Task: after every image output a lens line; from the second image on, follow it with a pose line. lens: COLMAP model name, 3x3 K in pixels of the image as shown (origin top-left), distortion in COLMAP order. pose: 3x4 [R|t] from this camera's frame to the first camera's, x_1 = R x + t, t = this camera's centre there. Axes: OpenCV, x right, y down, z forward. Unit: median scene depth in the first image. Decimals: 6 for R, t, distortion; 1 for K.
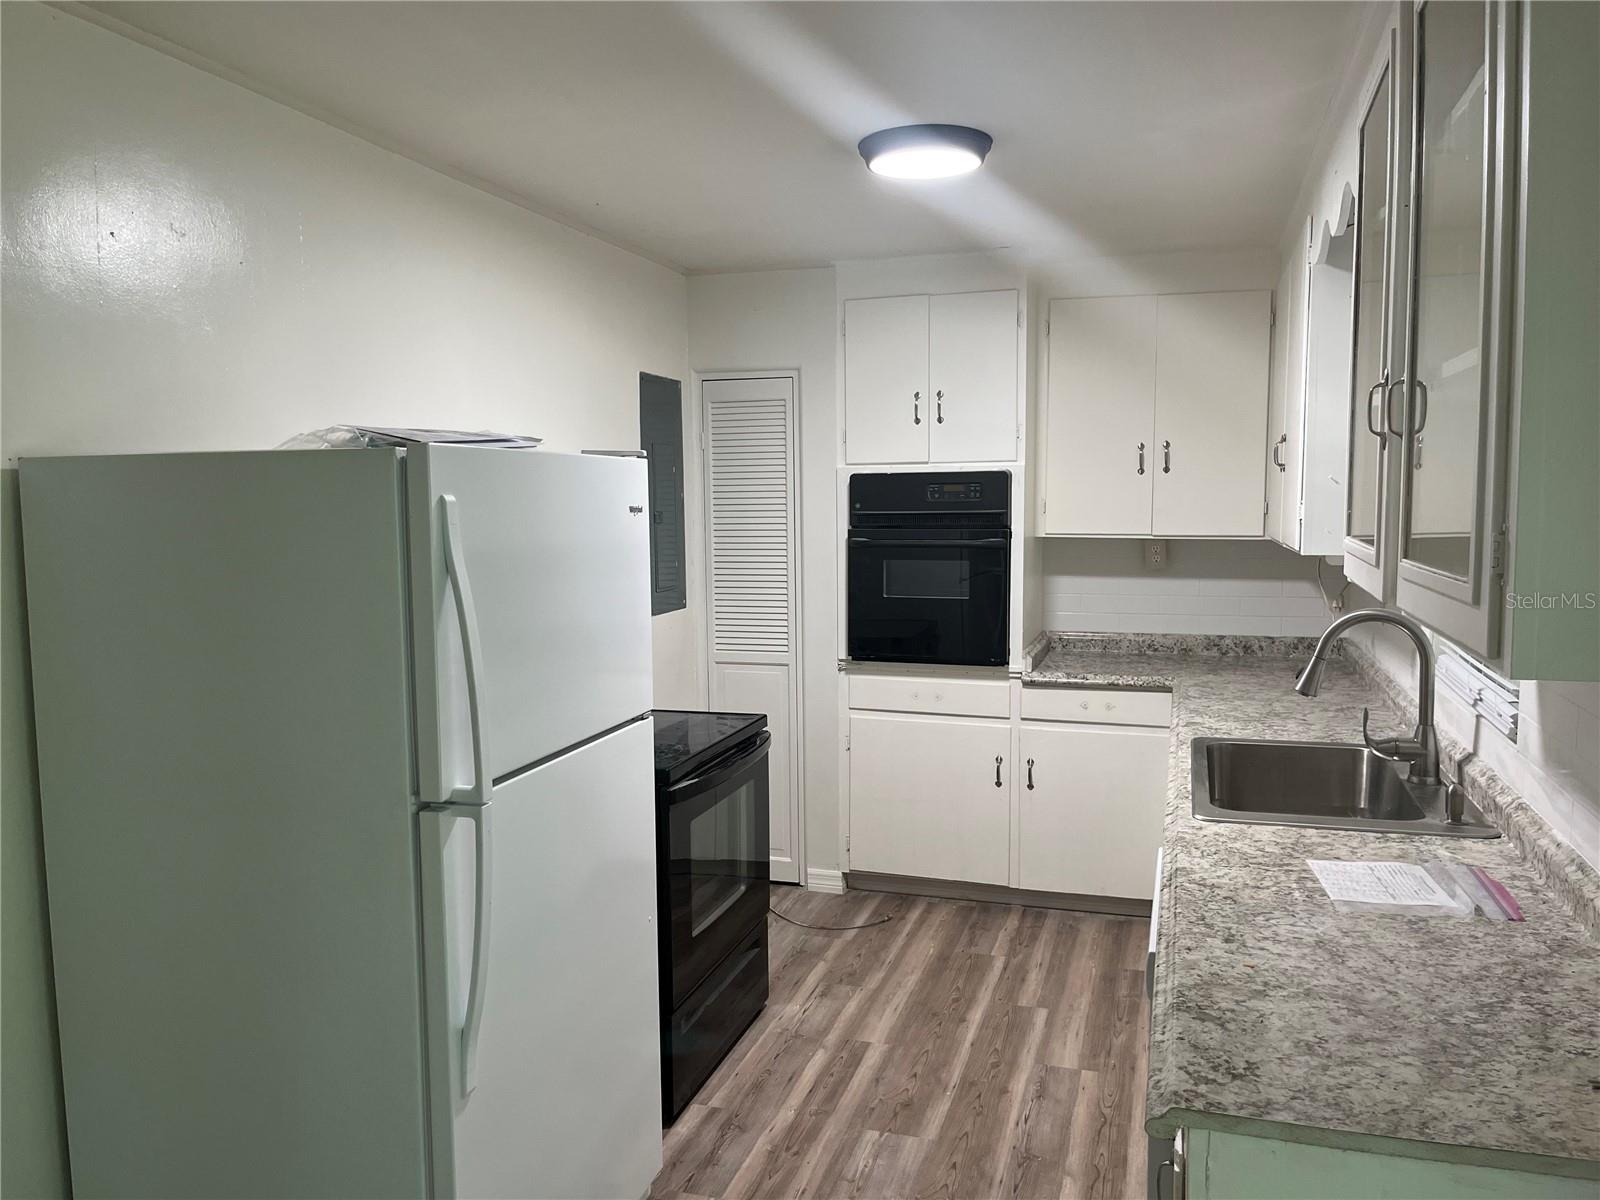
lens RADIAL K [[1229.5, 0, 793.8], [0, 1229.5, 600.6], [0, 0, 1]] dist [0.051200, -0.067724]
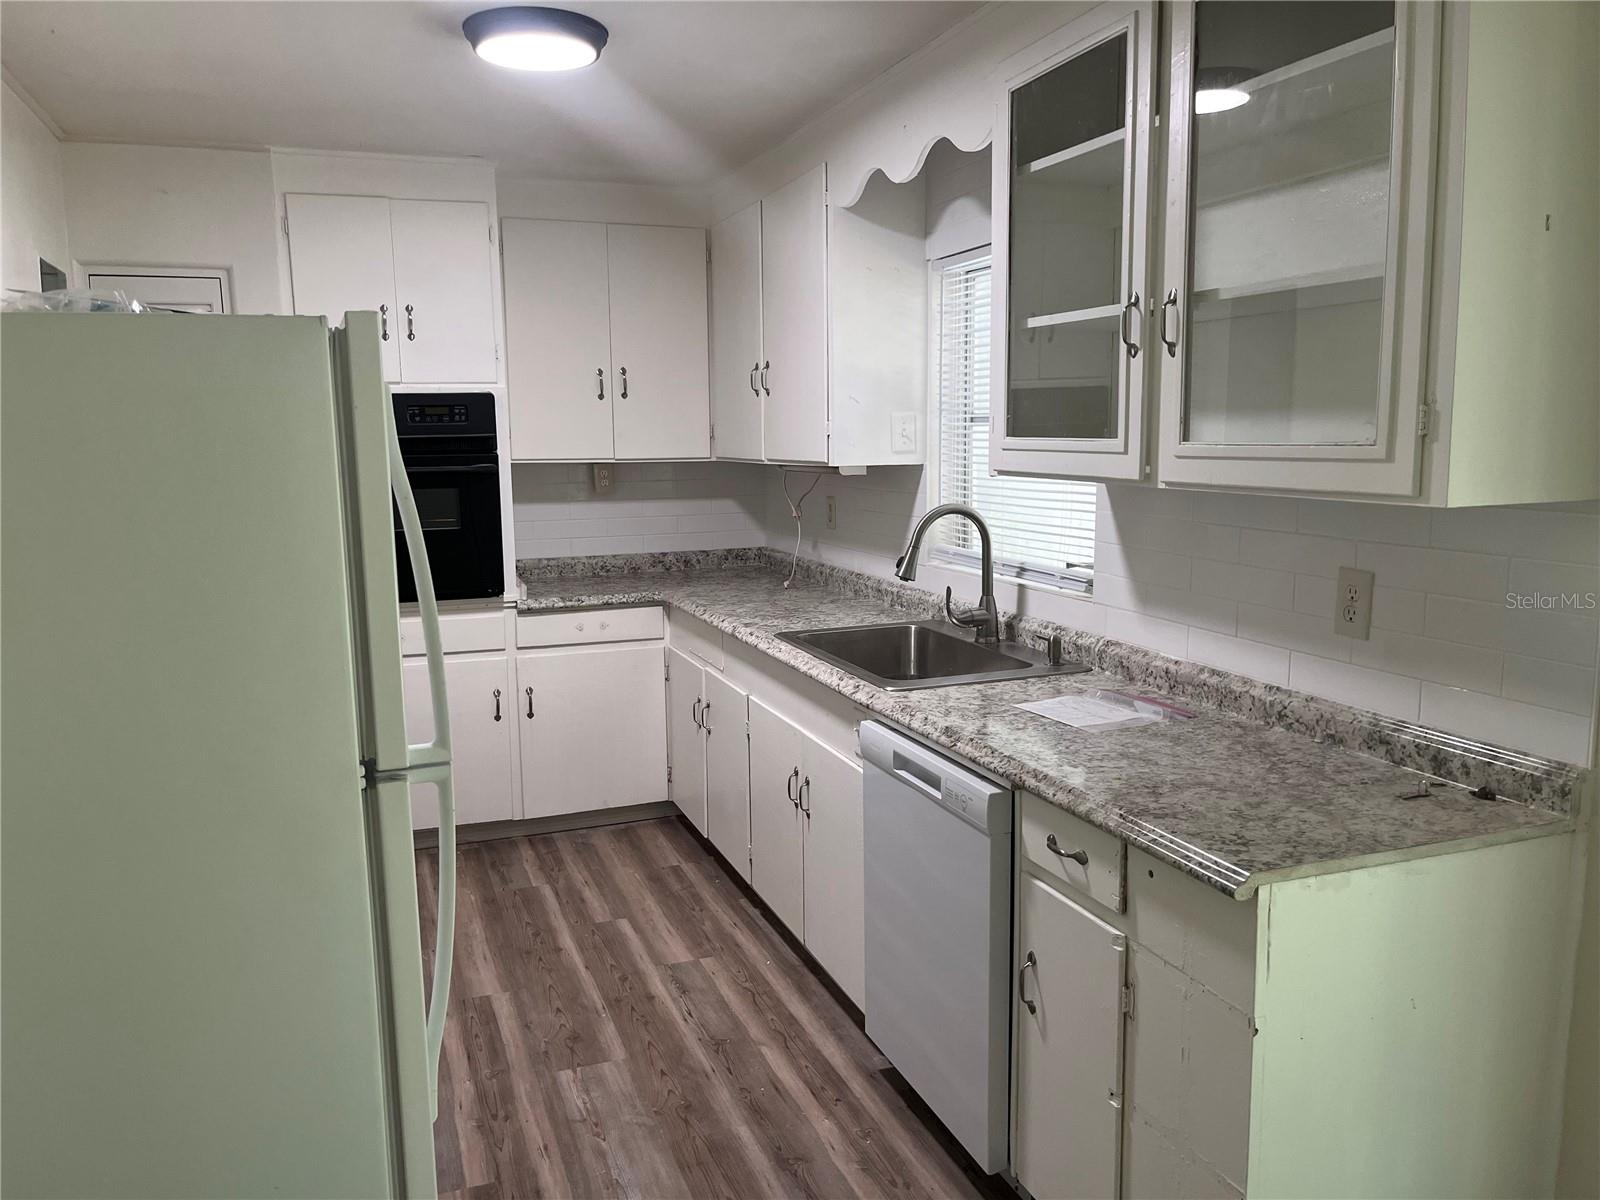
lens RADIAL K [[1229.5, 0, 794.7], [0, 1229.5, 596.1], [0, 0, 1]] dist [0.051200, -0.067724]
pose [[0.789773, -0.086667, 0.607246, -0.304827], [0.061936, 0.996176, 0.061624, 0.010108], [-0.610264, -0.011058, 0.792121, 0.114486]]
